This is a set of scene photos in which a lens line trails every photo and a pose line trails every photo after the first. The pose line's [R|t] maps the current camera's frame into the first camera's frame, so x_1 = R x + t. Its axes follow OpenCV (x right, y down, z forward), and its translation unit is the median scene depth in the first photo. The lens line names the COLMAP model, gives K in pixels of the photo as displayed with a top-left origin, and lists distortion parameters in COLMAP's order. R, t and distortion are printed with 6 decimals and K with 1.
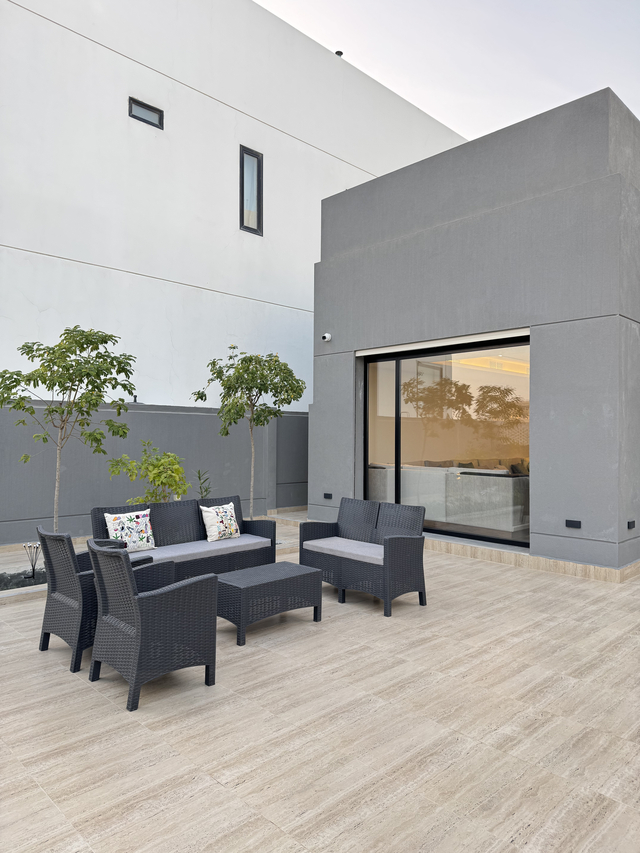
lens RADIAL K [[597.7, 0, 318.1], [0, 597.7, 417.6], [0, 0, 1]] dist [0.062101, -0.064495]
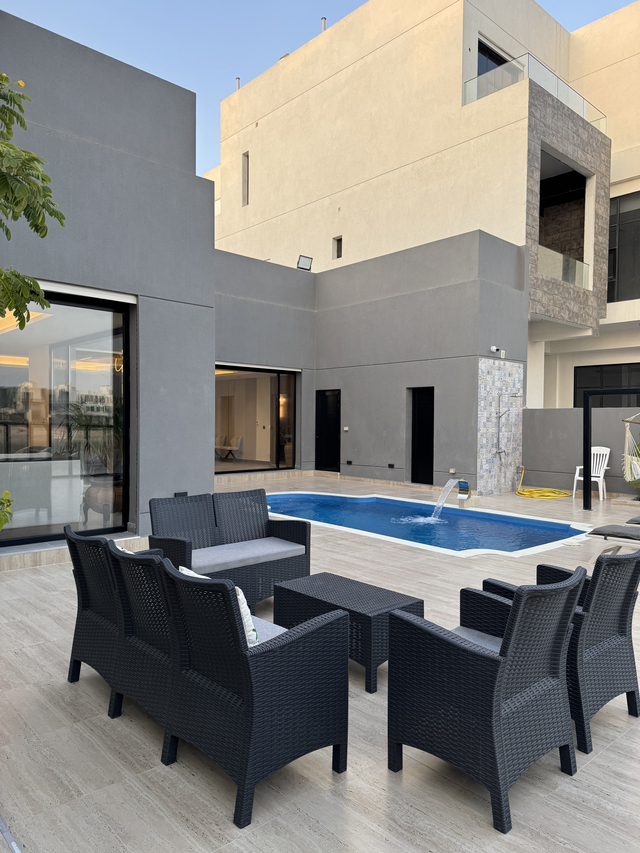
lens RADIAL K [[597.7, 0, 318.7], [0, 597.7, 429.6], [0, 0, 1]] dist [0.062101, -0.064495]
pose [[0.031562, -0.019118, 0.999319, -0.758713], [-0.042142, 0.998903, 0.020441, 0.034428], [-0.998613, -0.042758, 0.030722, 0.903725]]
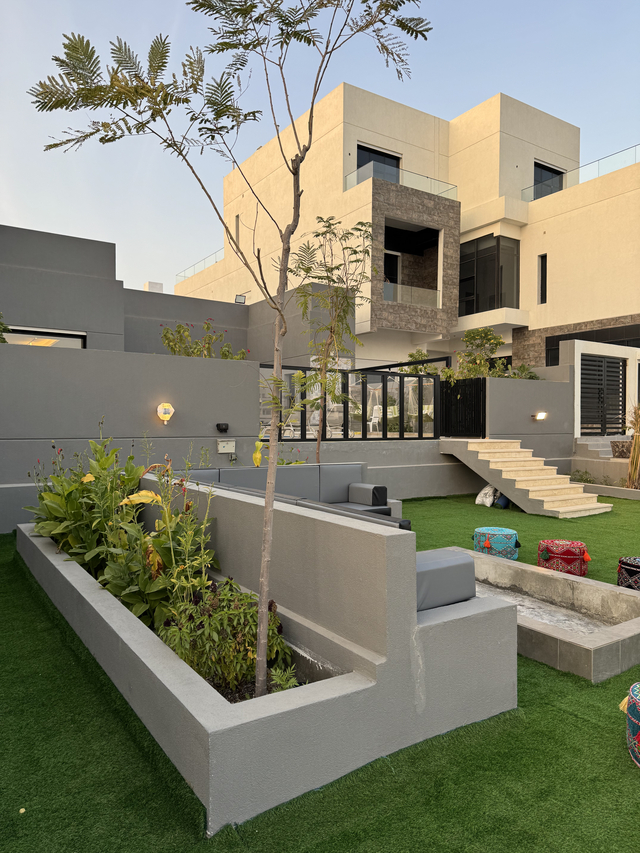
lens RADIAL K [[597.7, 0, 324.3], [0, 597.7, 434.1], [0, 0, 1]] dist [0.062101, -0.064495]
pose [[0.178968, -0.016257, 0.983721, -2.305035], [-0.031049, 0.999272, 0.022163, 0.208064], [-0.983365, -0.034510, 0.178333, -0.424657]]
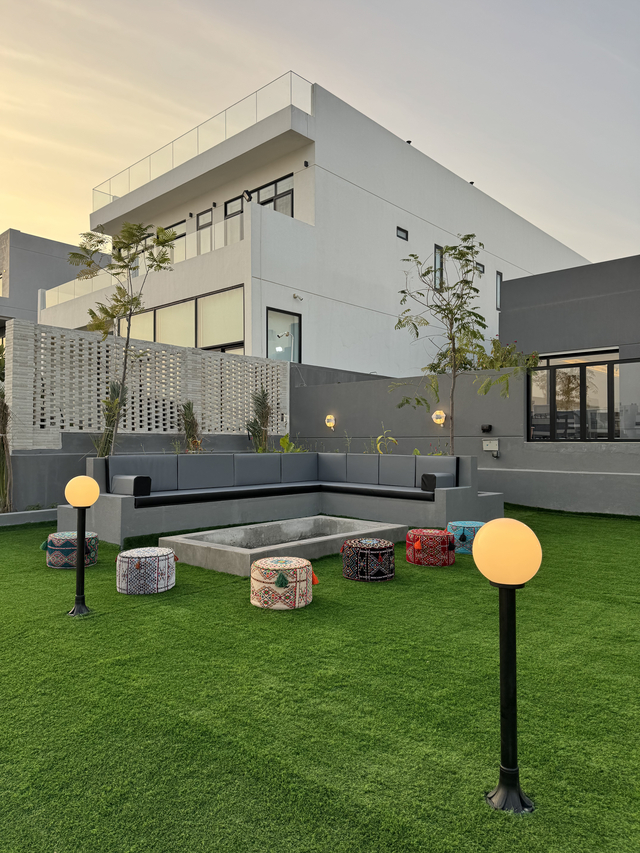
lens RADIAL K [[597.7, 0, 322.1], [0, 597.7, 432.9], [0, 0, 1]] dist [0.062101, -0.064495]
pose [[0.998202, 0.001604, 0.059926, -1.327296], [-0.002442, 0.999900, 0.013913, 0.223324], [-0.059898, -0.014035, 0.998106, -1.864351]]
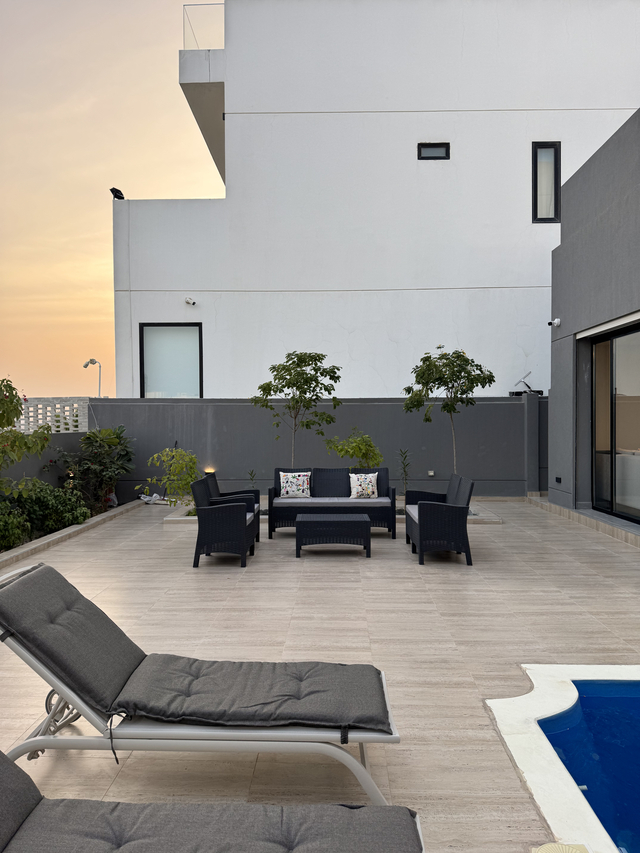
lens RADIAL K [[597.7, 0, 323.7], [0, 597.7, 424.0], [0, 0, 1]] dist [0.062101, -0.064495]
pose [[0.705526, -0.006958, -0.708650, 0.810318], [0.028864, 0.999404, 0.018923, 0.007758], [0.708096, -0.033805, 0.705306, -0.015743]]
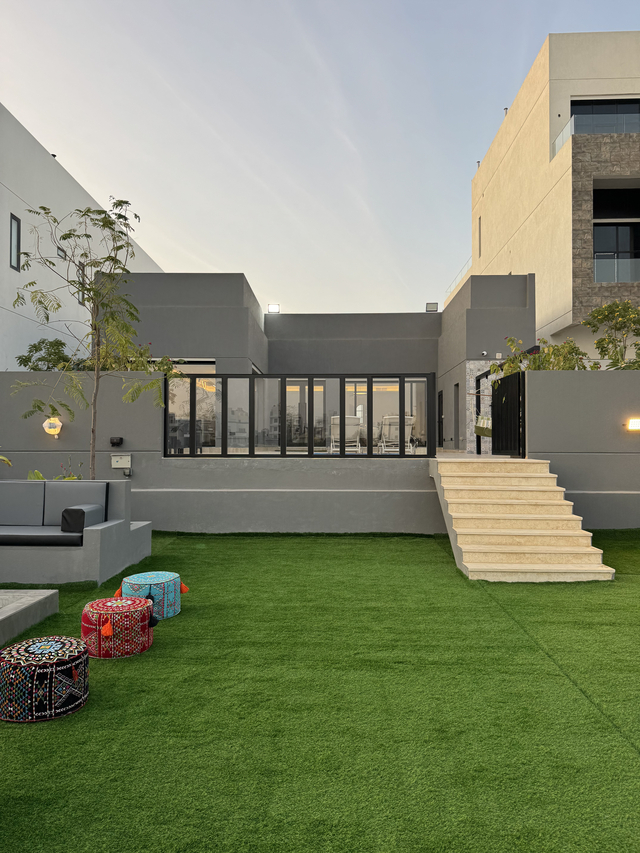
lens RADIAL K [[597.7, 0, 314.0], [0, 597.7, 431.1], [0, 0, 1]] dist [0.062101, -0.064495]
pose [[0.721224, 0.013595, 0.692568, -1.426930], [-0.020445, 0.999790, 0.001665, 0.190978], [-0.692400, -0.015361, 0.721351, -1.471159]]
